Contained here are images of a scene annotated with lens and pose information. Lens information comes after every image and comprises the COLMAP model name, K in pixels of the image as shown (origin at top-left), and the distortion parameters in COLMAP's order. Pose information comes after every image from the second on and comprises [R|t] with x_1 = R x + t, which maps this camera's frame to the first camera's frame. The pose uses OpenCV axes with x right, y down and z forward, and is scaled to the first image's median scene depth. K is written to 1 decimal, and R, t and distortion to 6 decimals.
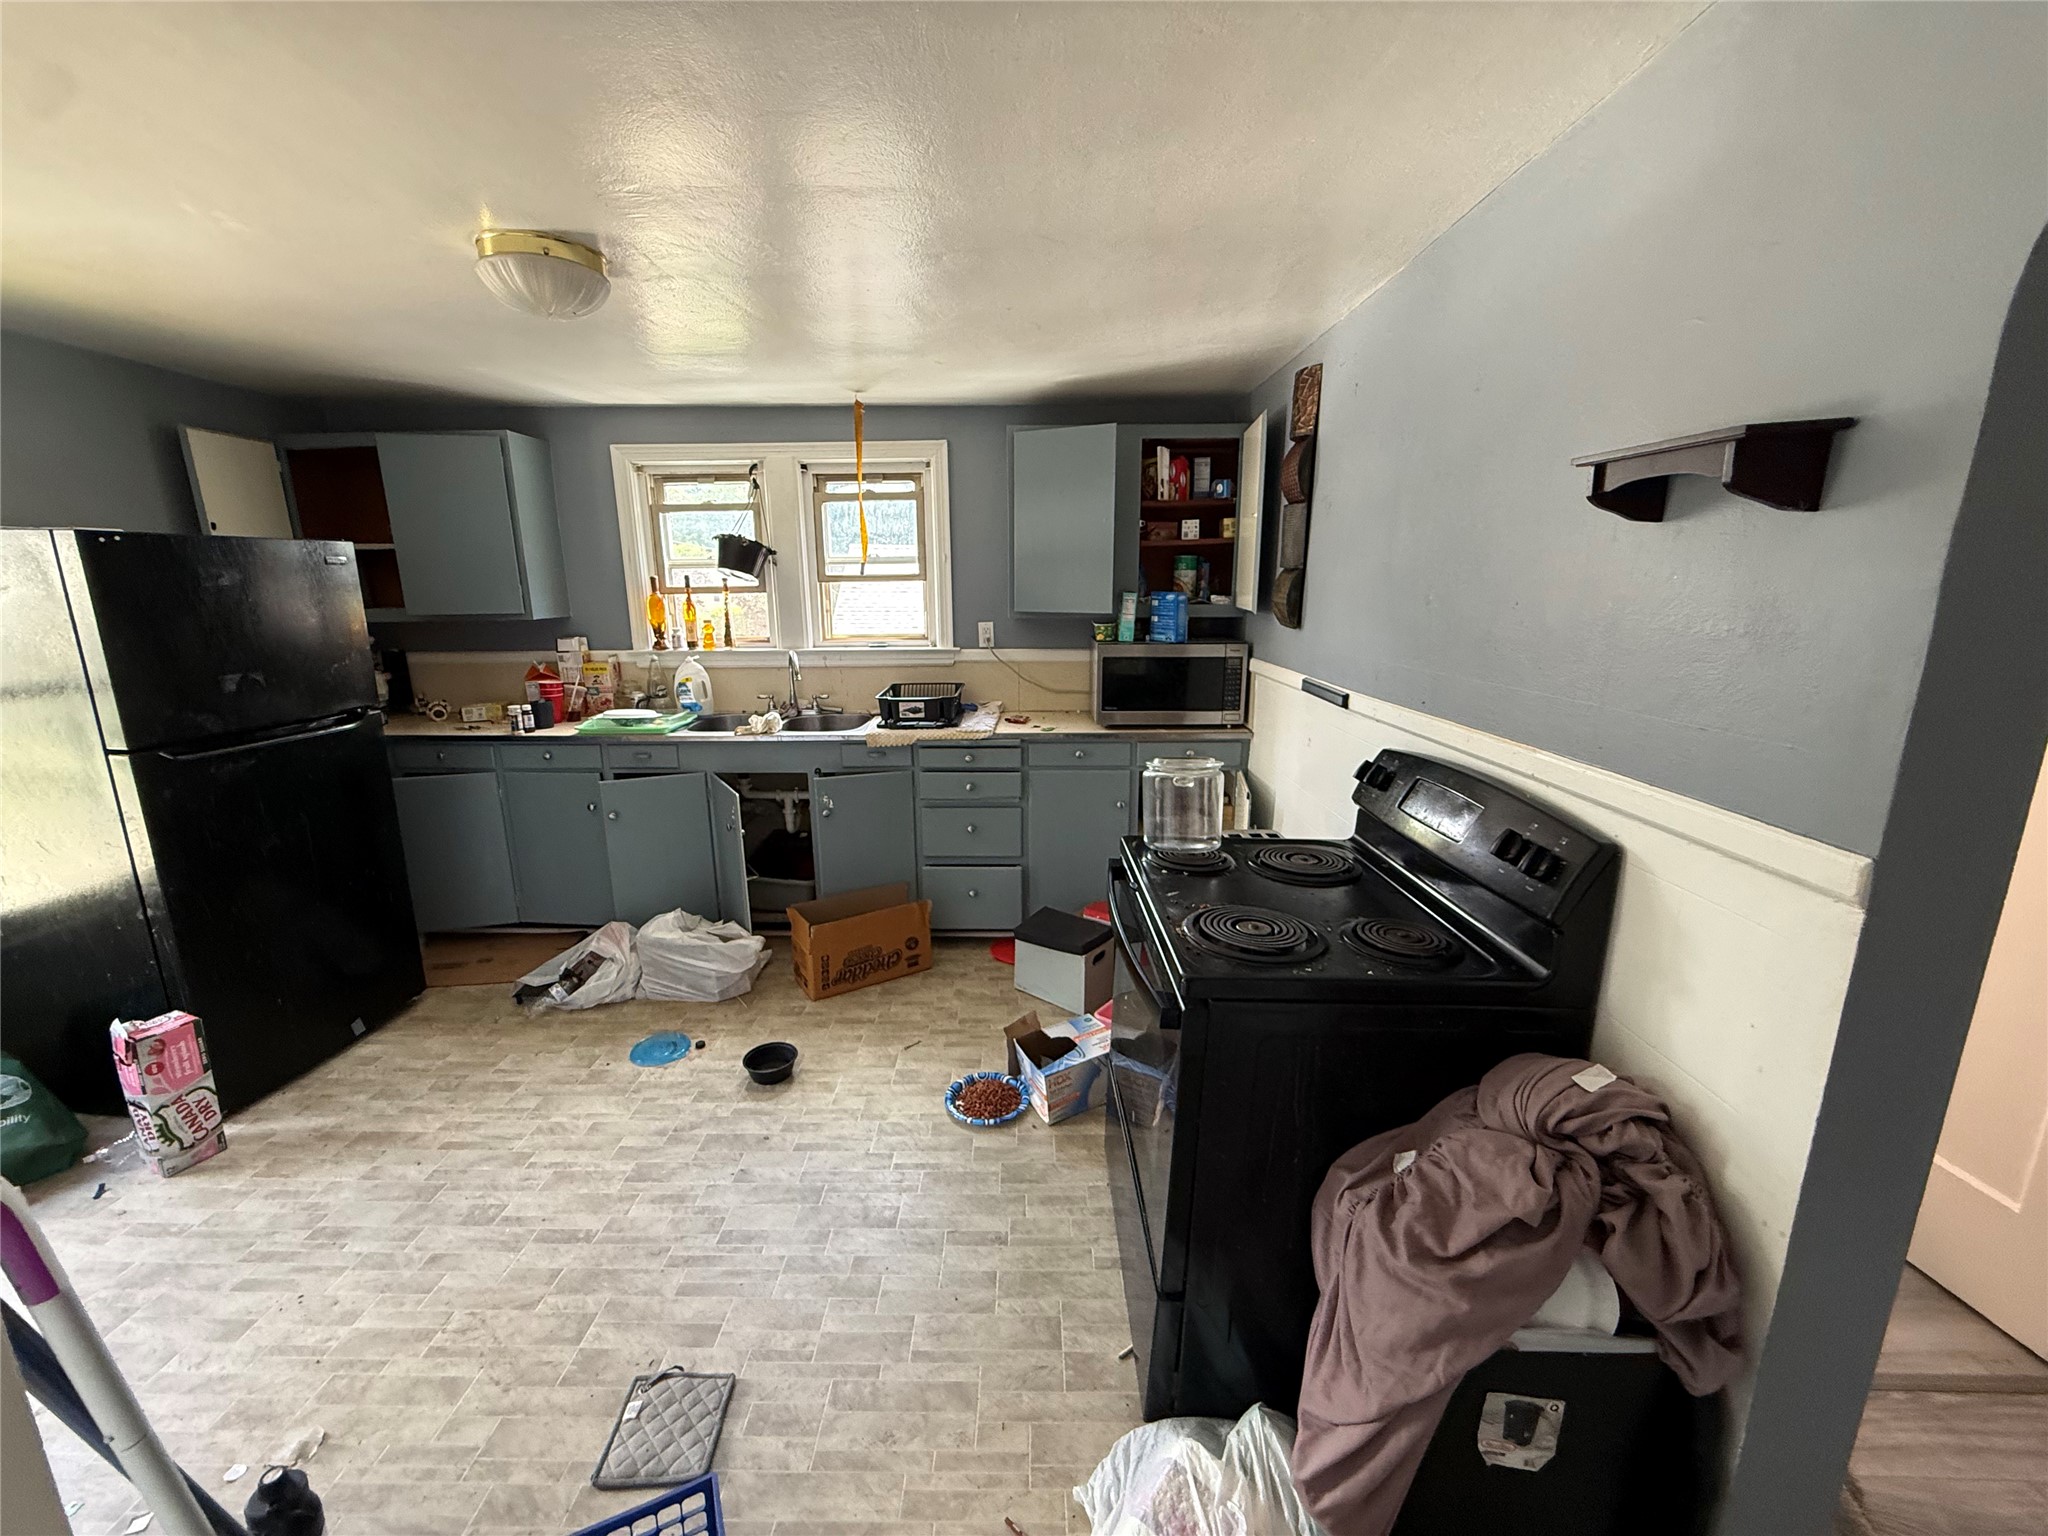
lens RADIAL K [[814.9, 0, 1018.9], [0, 814.9, 768.9], [0, 0, 1]] dist [-0.001201, 0.000312]
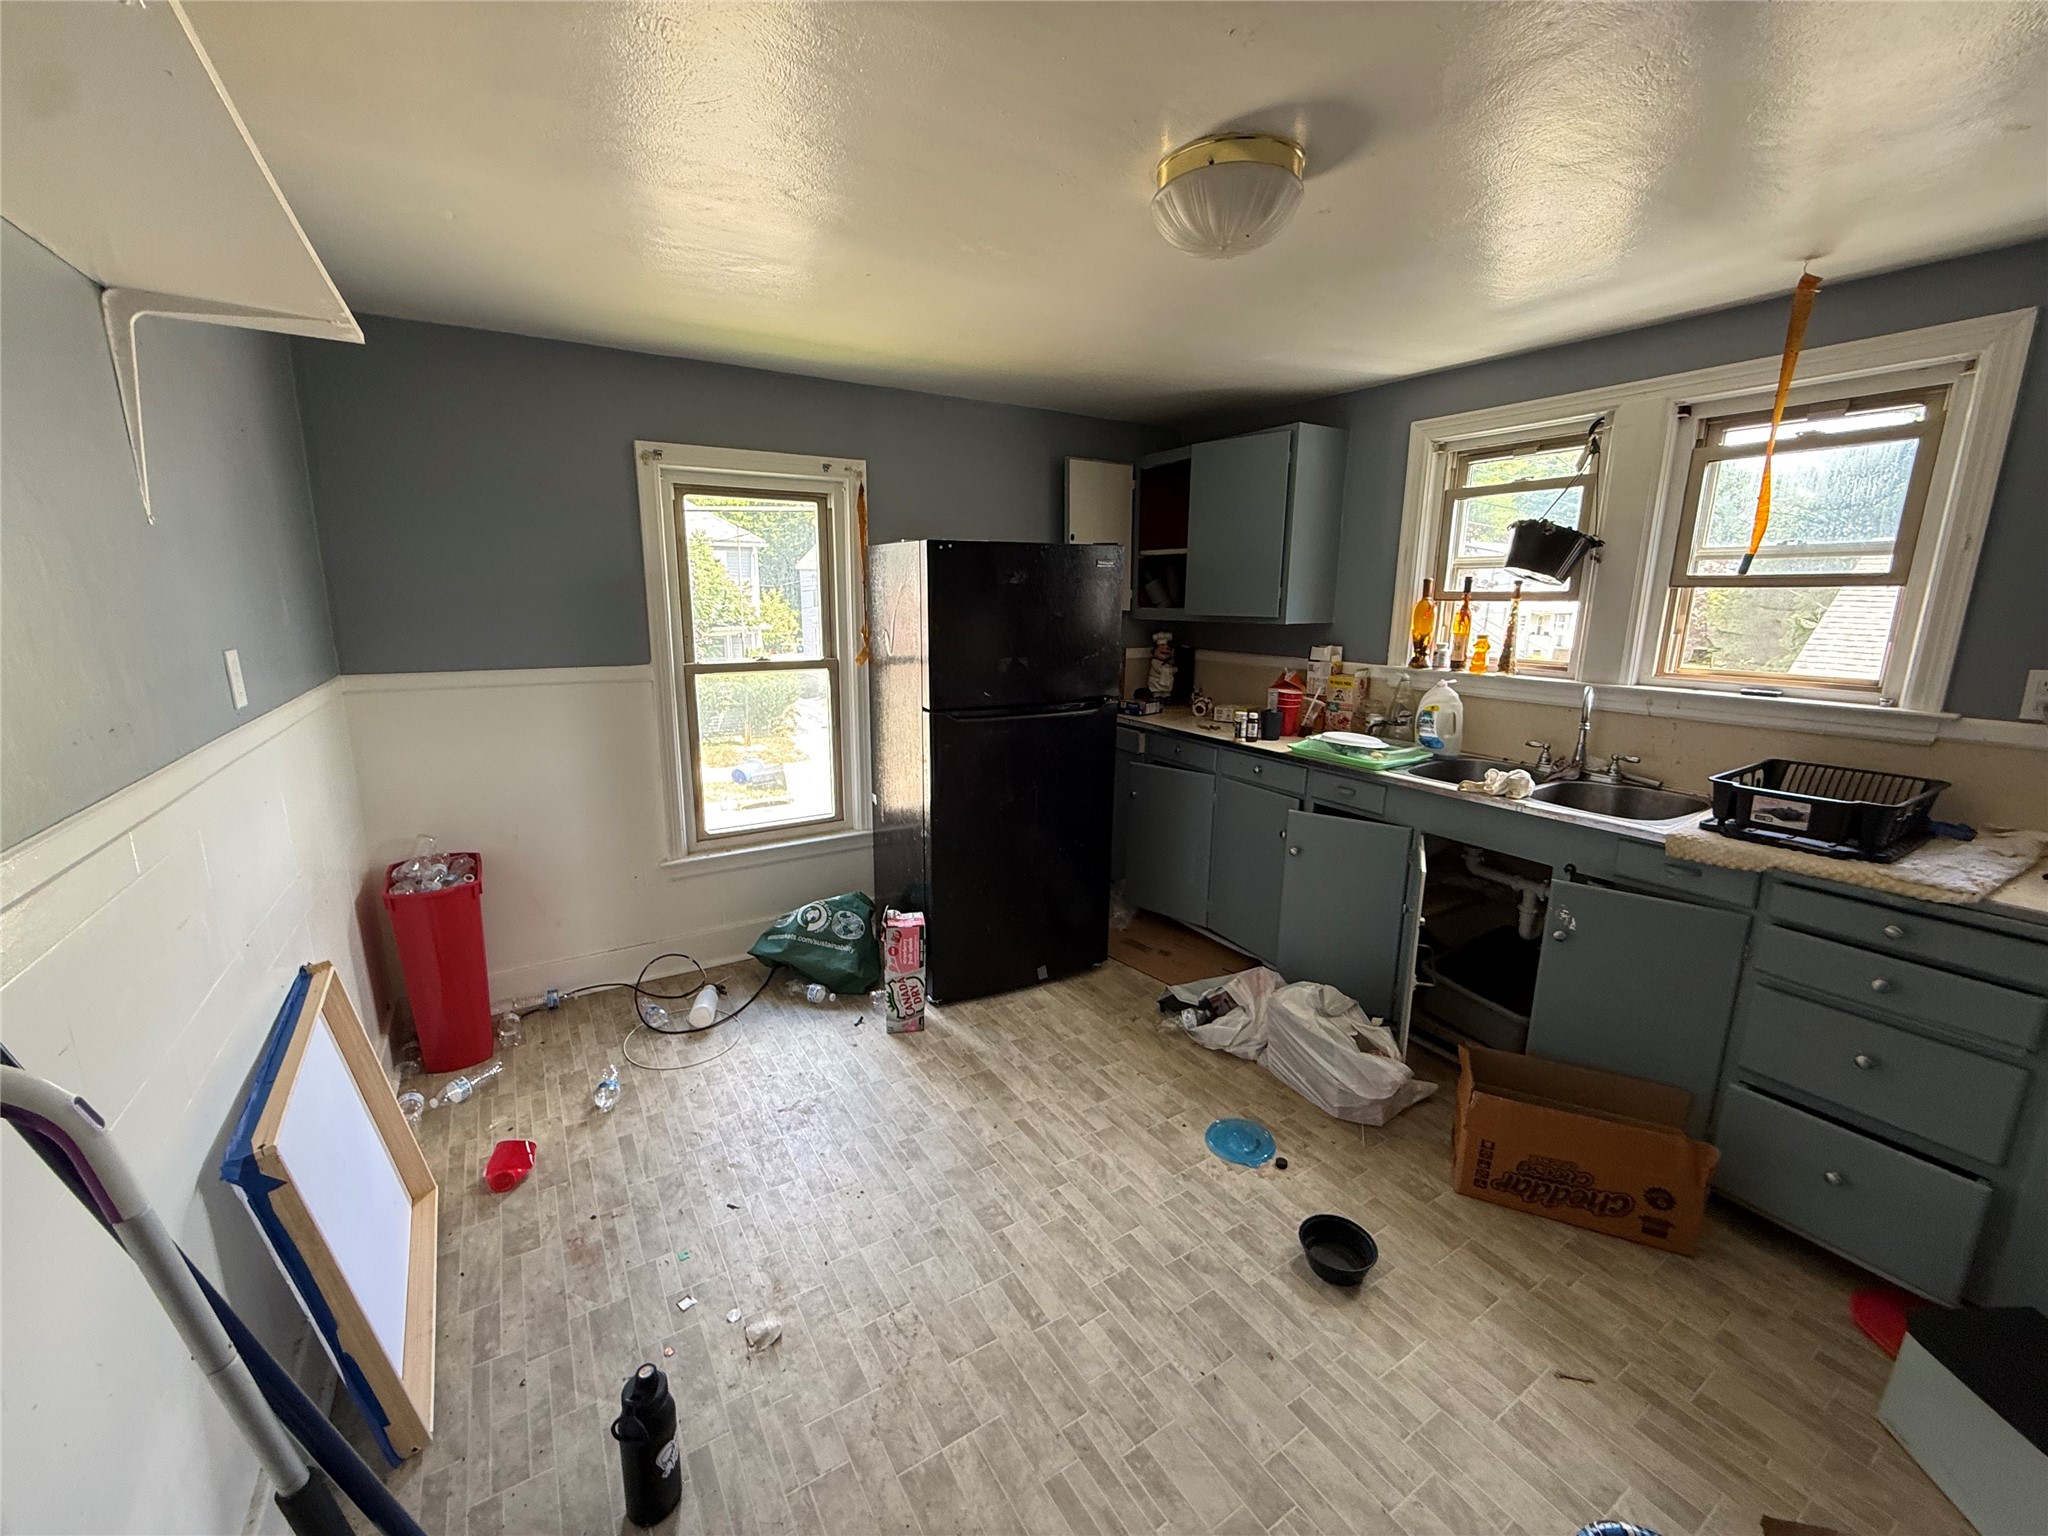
lens RADIAL K [[814.9, 0, 1021.3], [0, 814.9, 767.9], [0, 0, 1]] dist [-0.001201, 0.000312]
pose [[0.537831, 0.189022, -0.821589, 0.044790], [-0.197432, 0.975680, 0.095230, -0.054365], [0.819609, 0.110990, 0.562070, 0.256400]]
